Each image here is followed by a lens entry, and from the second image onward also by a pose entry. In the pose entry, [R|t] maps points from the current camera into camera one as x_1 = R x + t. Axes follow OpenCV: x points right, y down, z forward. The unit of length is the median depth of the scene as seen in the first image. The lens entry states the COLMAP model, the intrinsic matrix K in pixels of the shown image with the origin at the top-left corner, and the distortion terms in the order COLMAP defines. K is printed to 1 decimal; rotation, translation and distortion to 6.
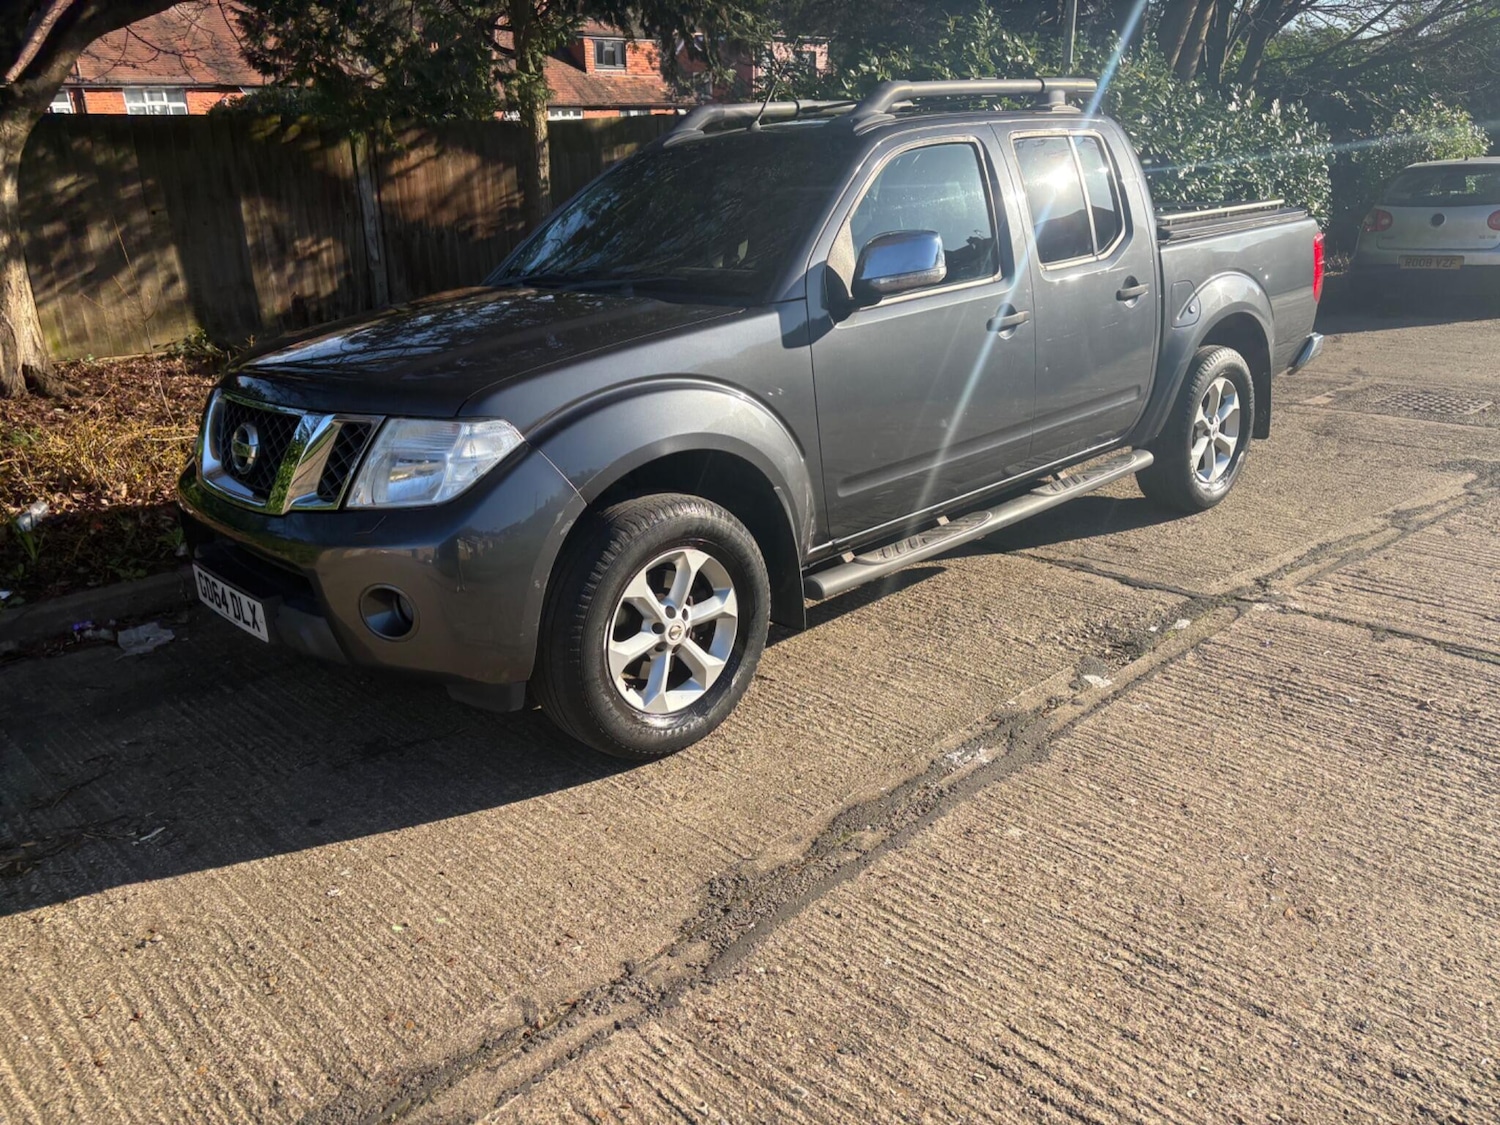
lens RADIAL K [[1137.0, 0, 736.3], [0, 1137.0, 550.1], [0, 0, 1]] dist [0.052726, -0.059545]
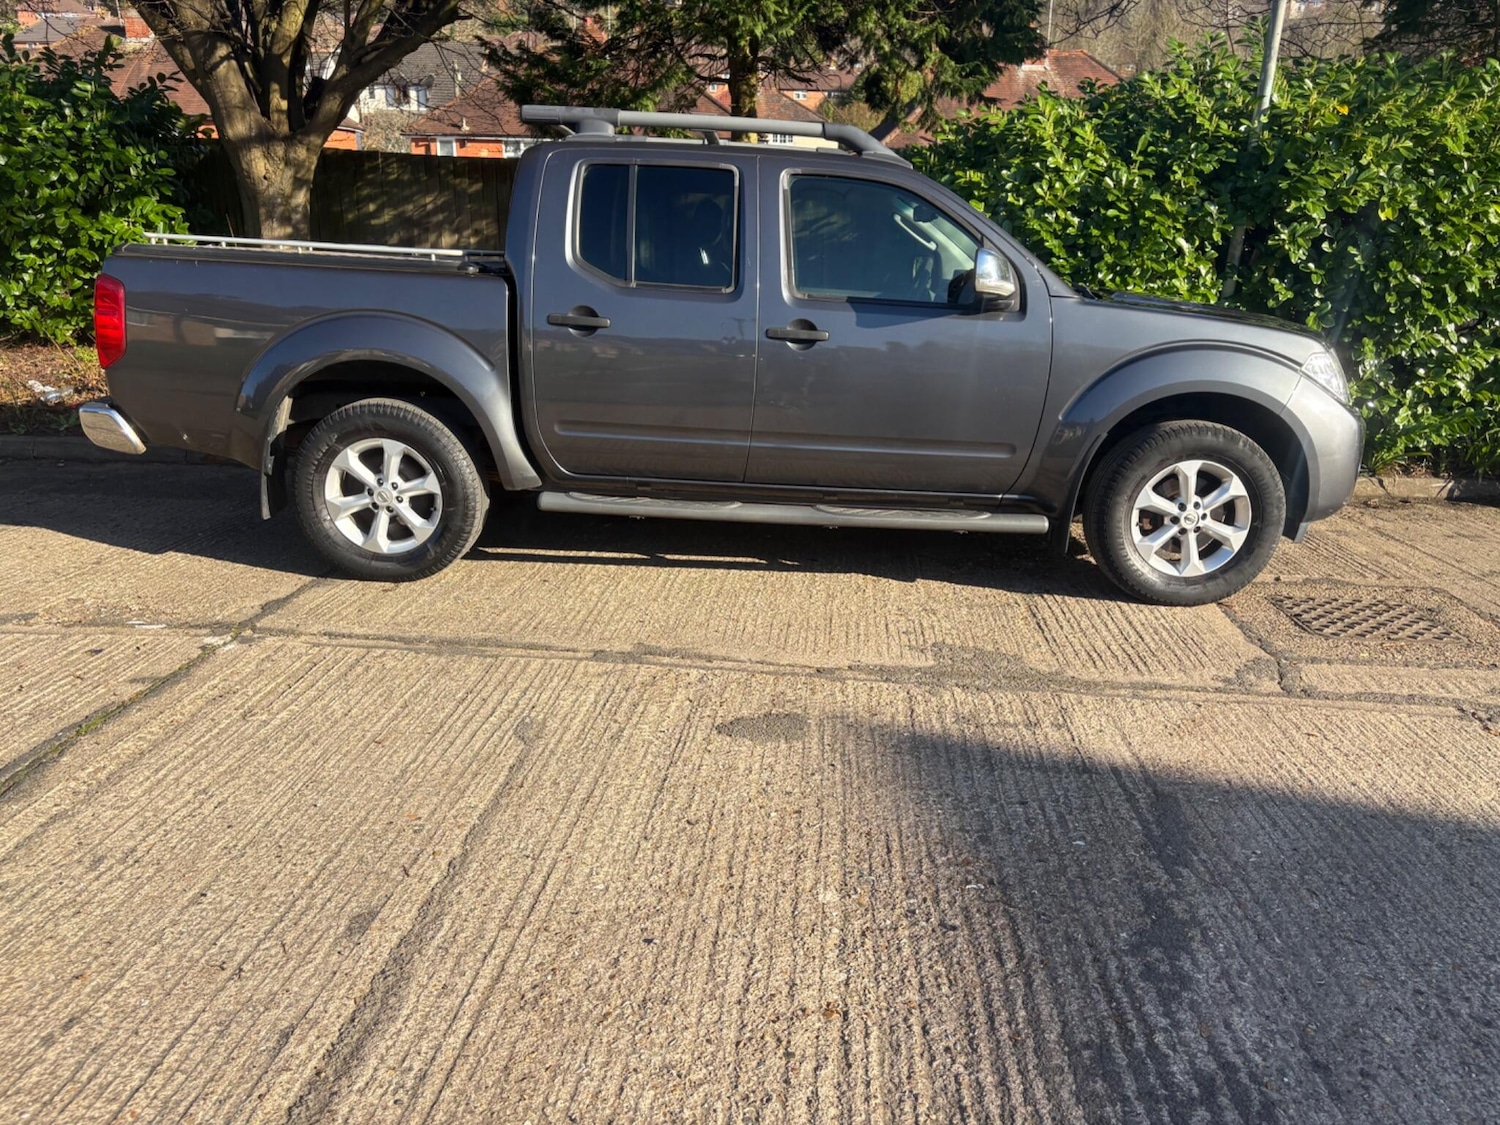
lens RADIAL K [[1137.0, 0, 764.0], [0, 1137.0, 575.7], [0, 0, 1]] dist [0.052726, -0.059545]
pose [[0.708924, 0.246520, -0.660798, 1.445850], [-0.269161, 0.960578, 0.069592, -0.196397], [0.651904, 0.128526, 0.747330, 0.597370]]
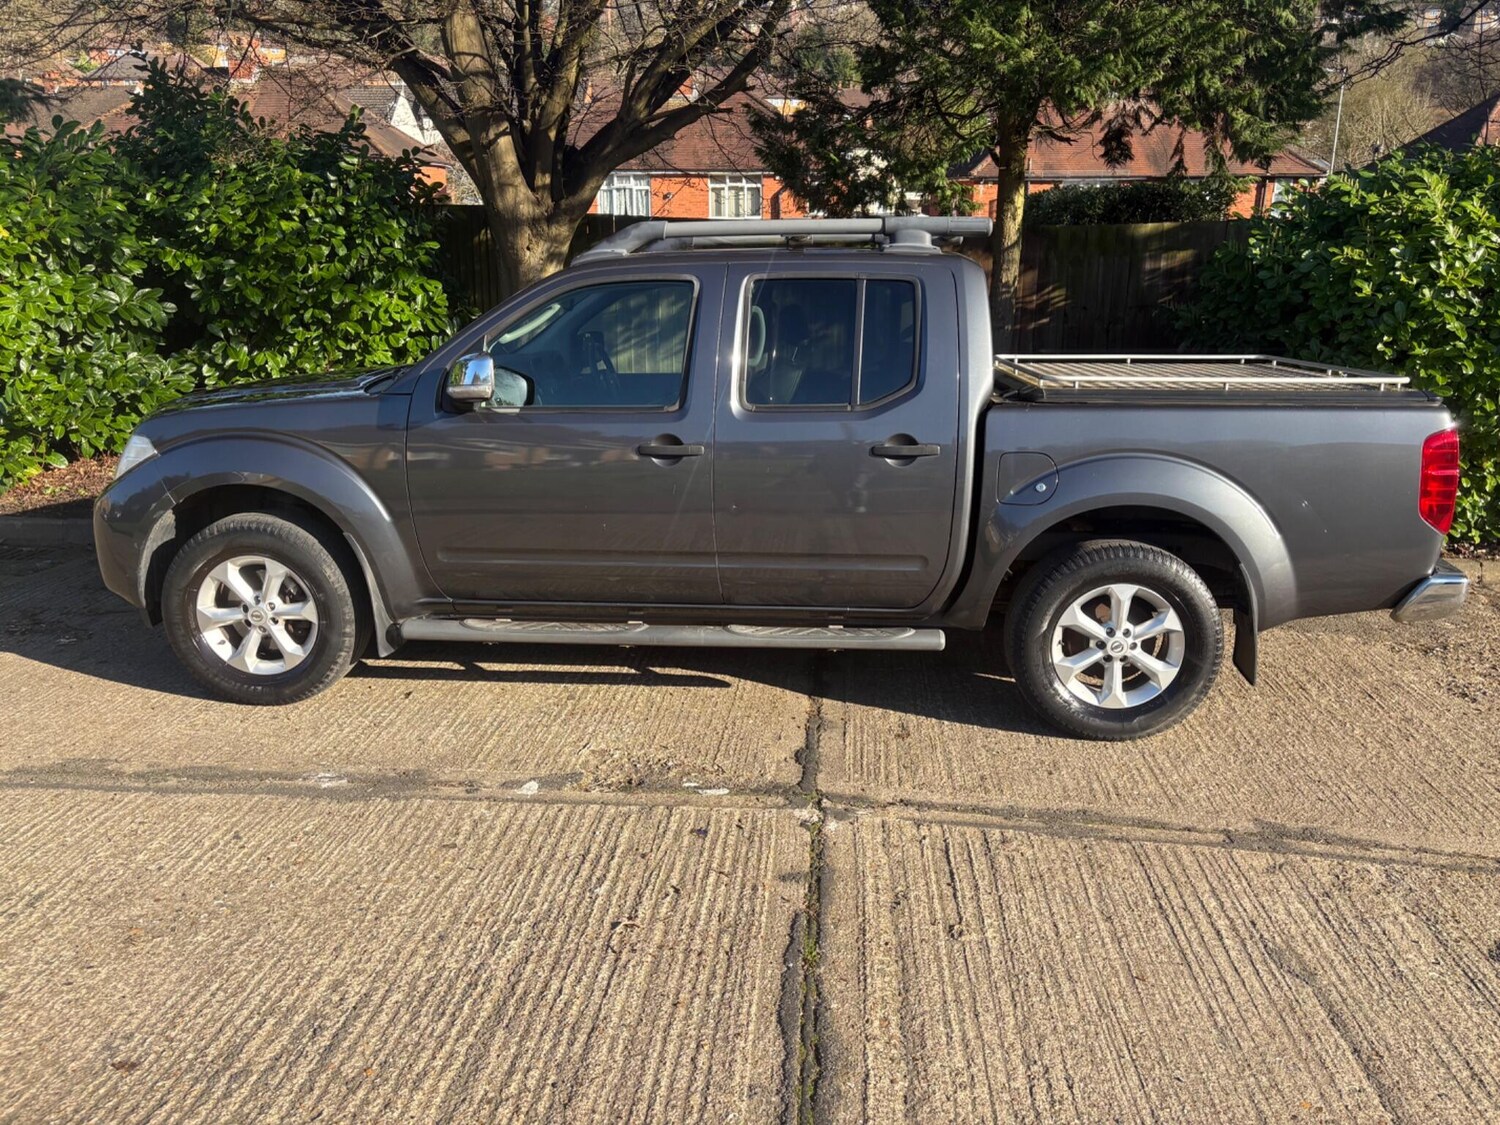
lens RADIAL K [[1137.0, 0, 752.5], [0, 1137.0, 549.1], [0, 0, 1]] dist [0.052726, -0.059545]
pose [[0.680942, 0.222321, -0.697776, 1.030978], [-0.267201, 0.962546, 0.045926, -0.180790], [0.681852, 0.155174, 0.714842, 0.324819]]
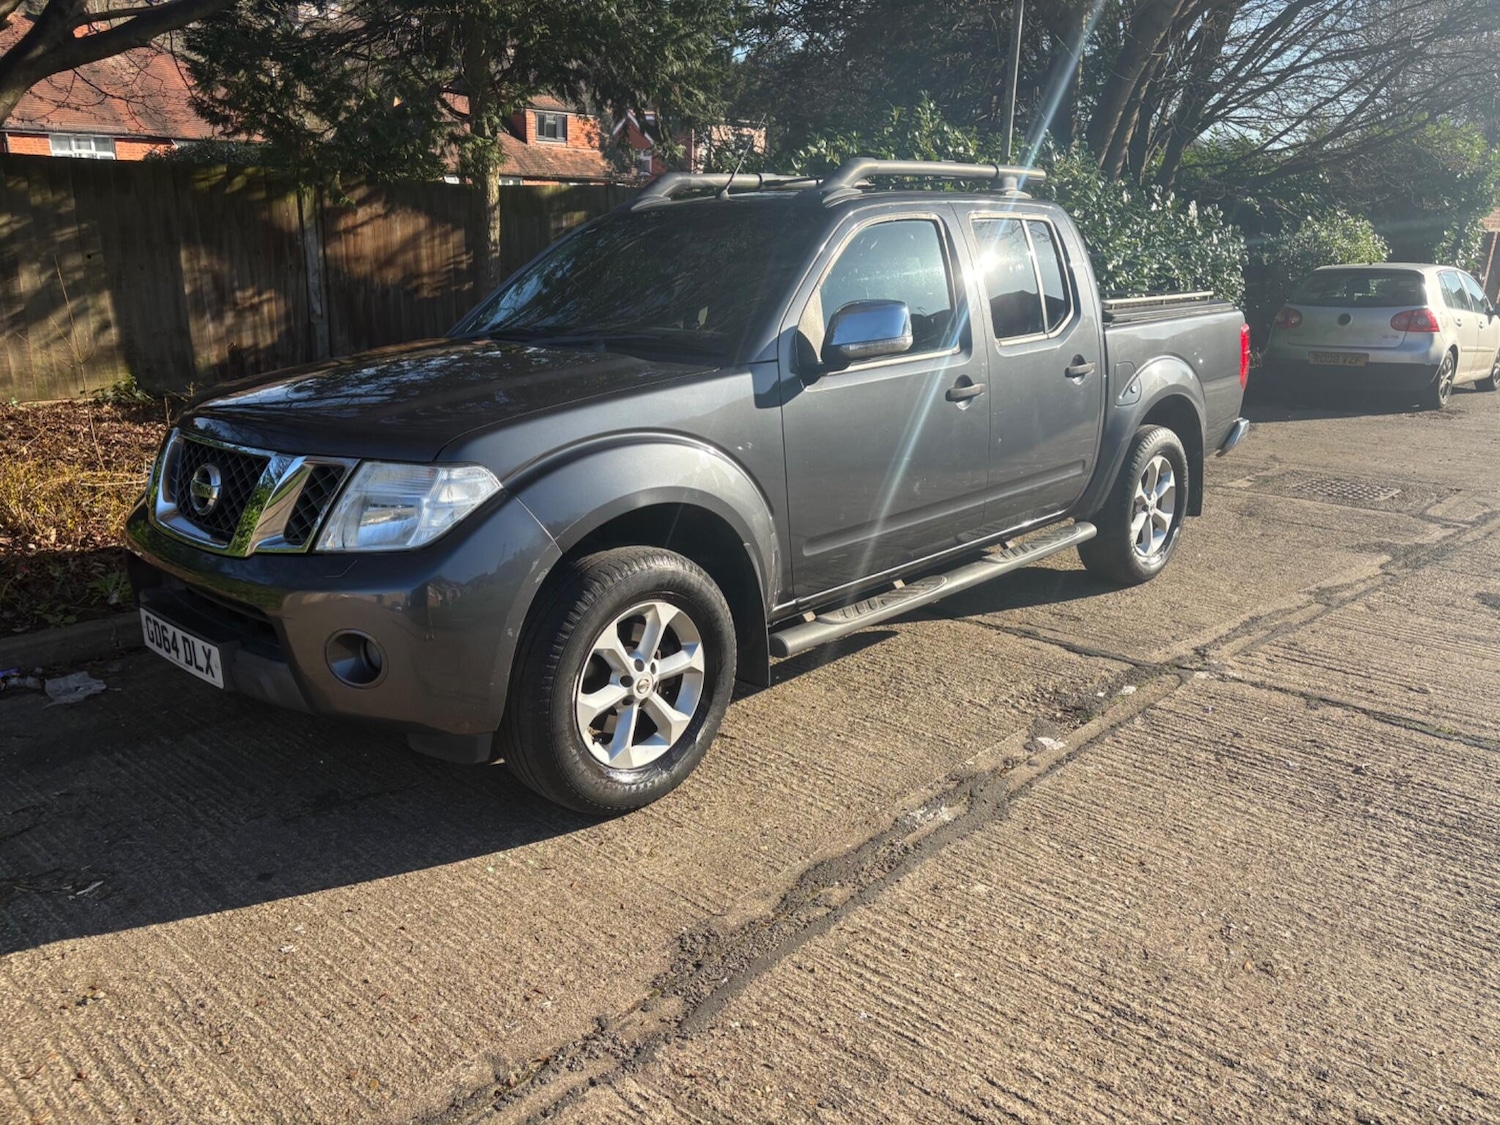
lens RADIAL K [[1137.0, 0, 747.5], [0, 1137.0, 561.2], [0, 0, 1]] dist [0.052726, -0.059545]
pose [[0.996907, 0.025582, 0.074311, -0.031244], [-0.021581, 0.998300, -0.054148, 0.012075], [-0.075570, 0.052376, 0.995764, -0.004261]]
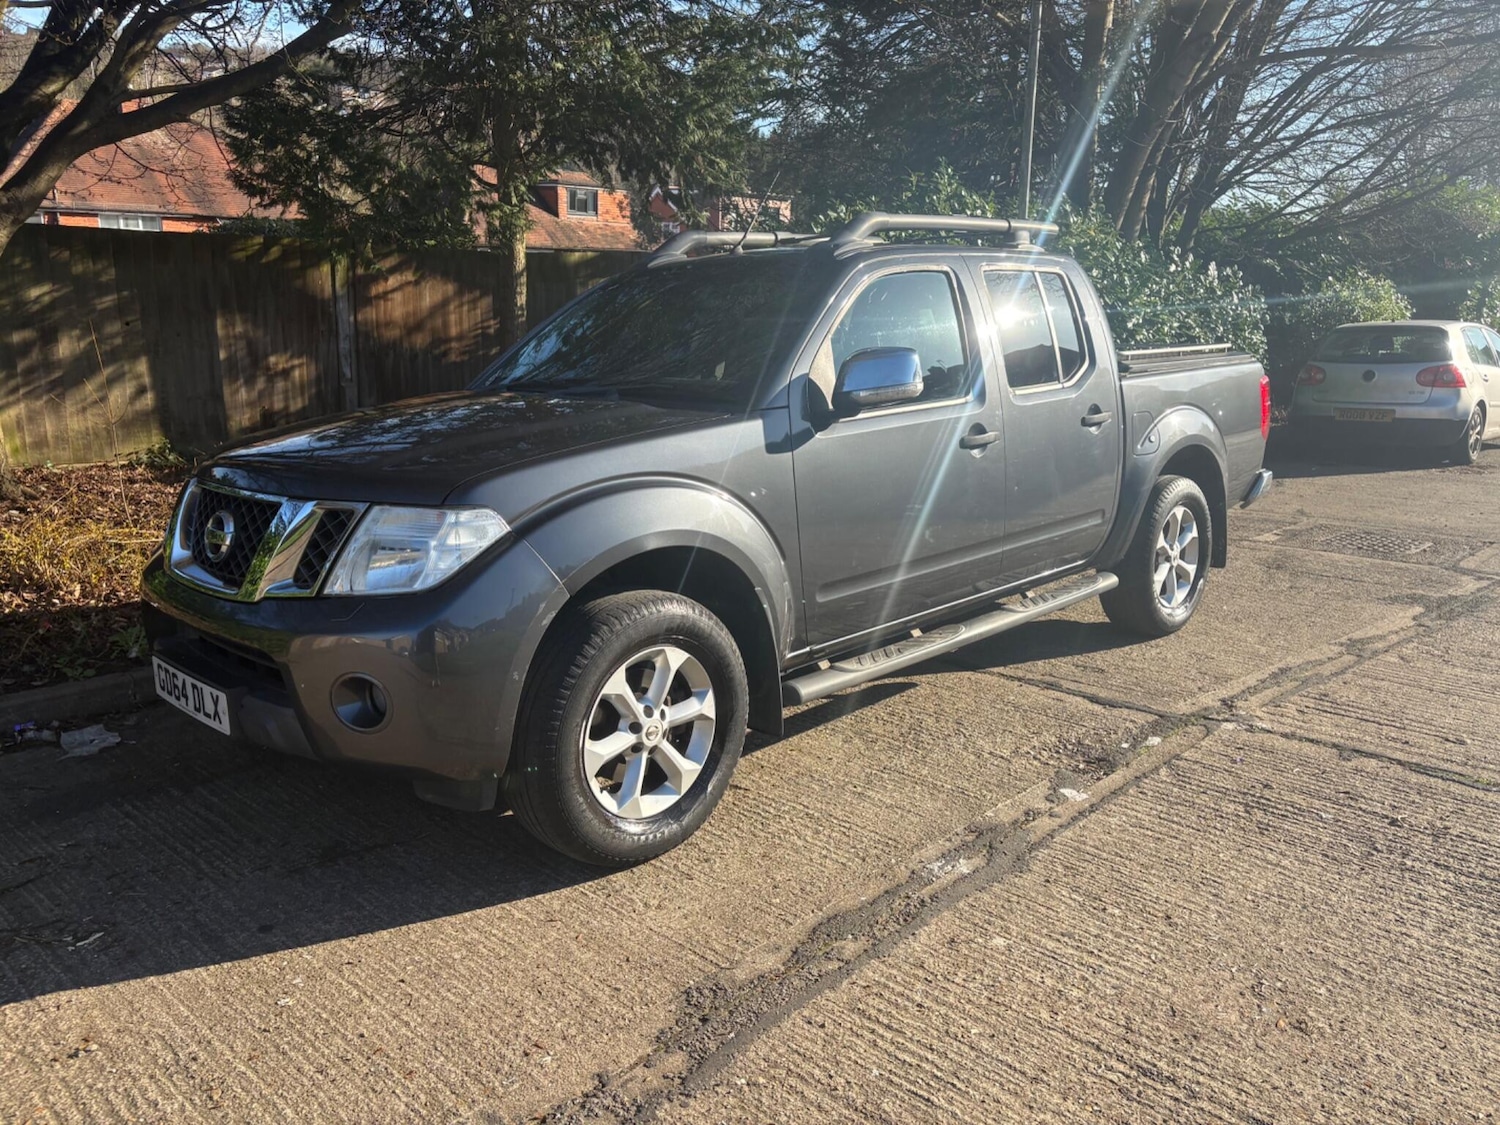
lens RADIAL K [[1137.0, 0, 748.2], [0, 1137.0, 547.2], [0, 0, 1]] dist [0.052726, -0.059545]
pose [[0.998531, 0.025053, 0.048045, -0.018055], [-0.019024, 0.992338, -0.122082, 0.025373], [-0.050735, 0.120988, 0.991357, 0.002151]]
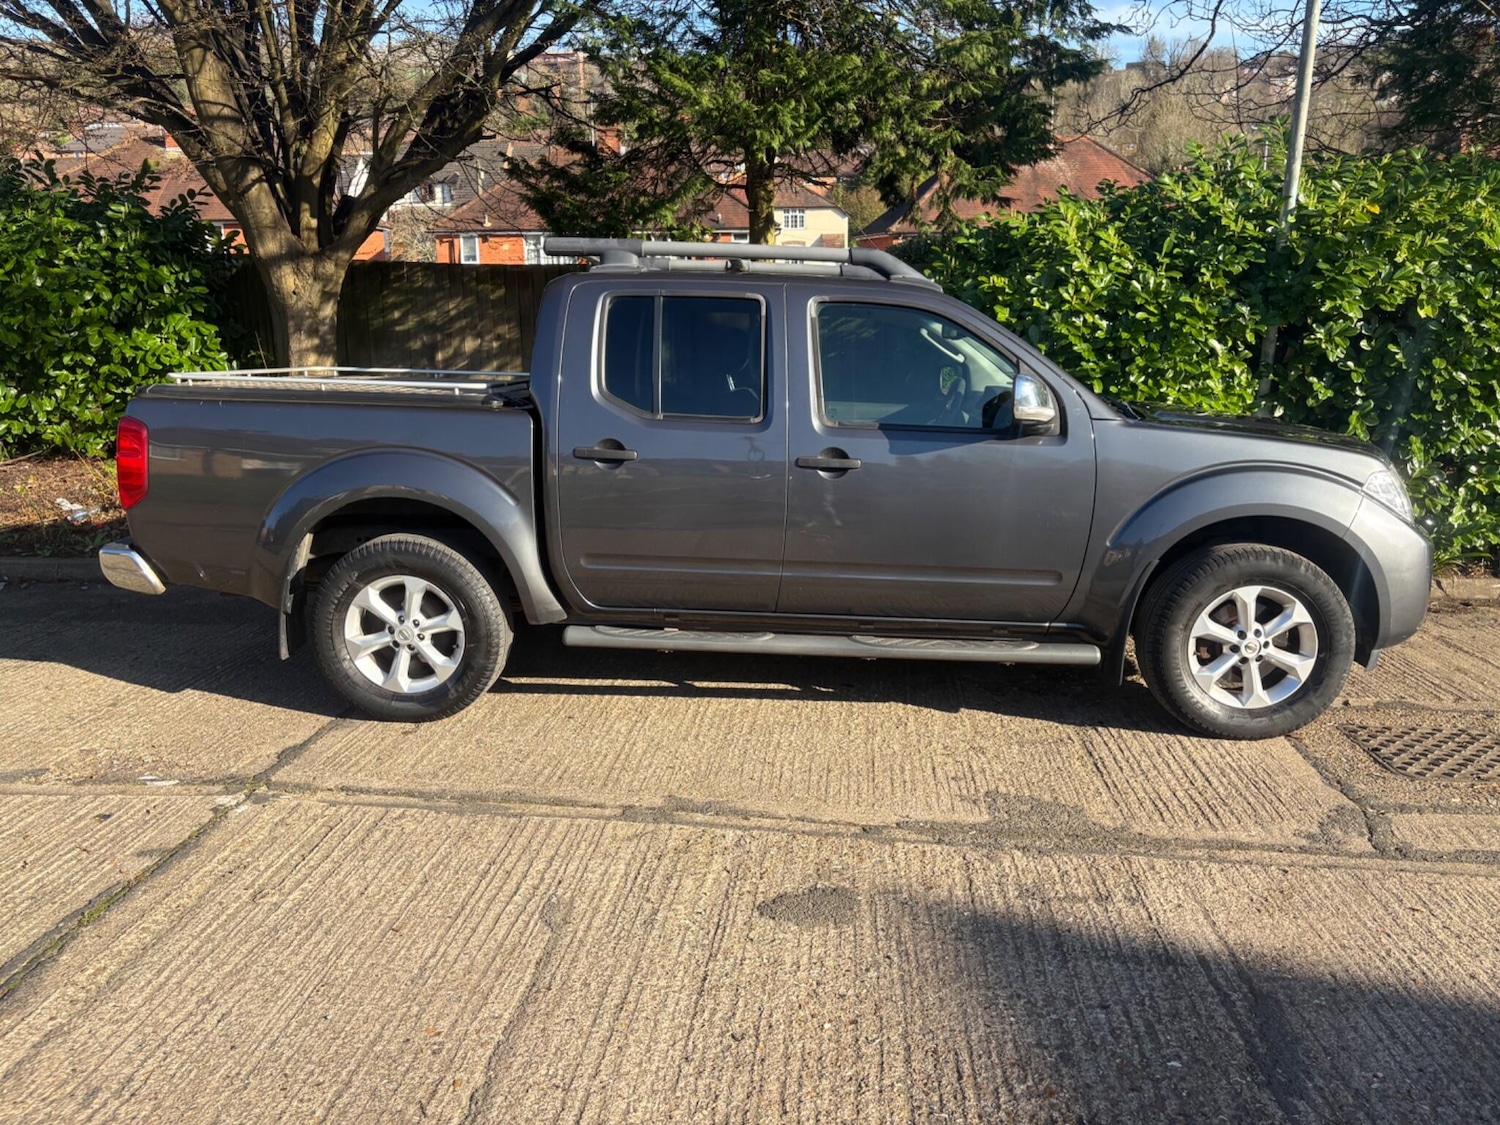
lens RADIAL K [[1137.0, 0, 742.7], [0, 1137.0, 548.5], [0, 0, 1]] dist [0.052726, -0.059545]
pose [[0.689780, 0.177049, -0.702038, 1.388843], [-0.253383, 0.967353, -0.004998, -0.249181], [0.678234, 0.181332, 0.712122, 0.612557]]
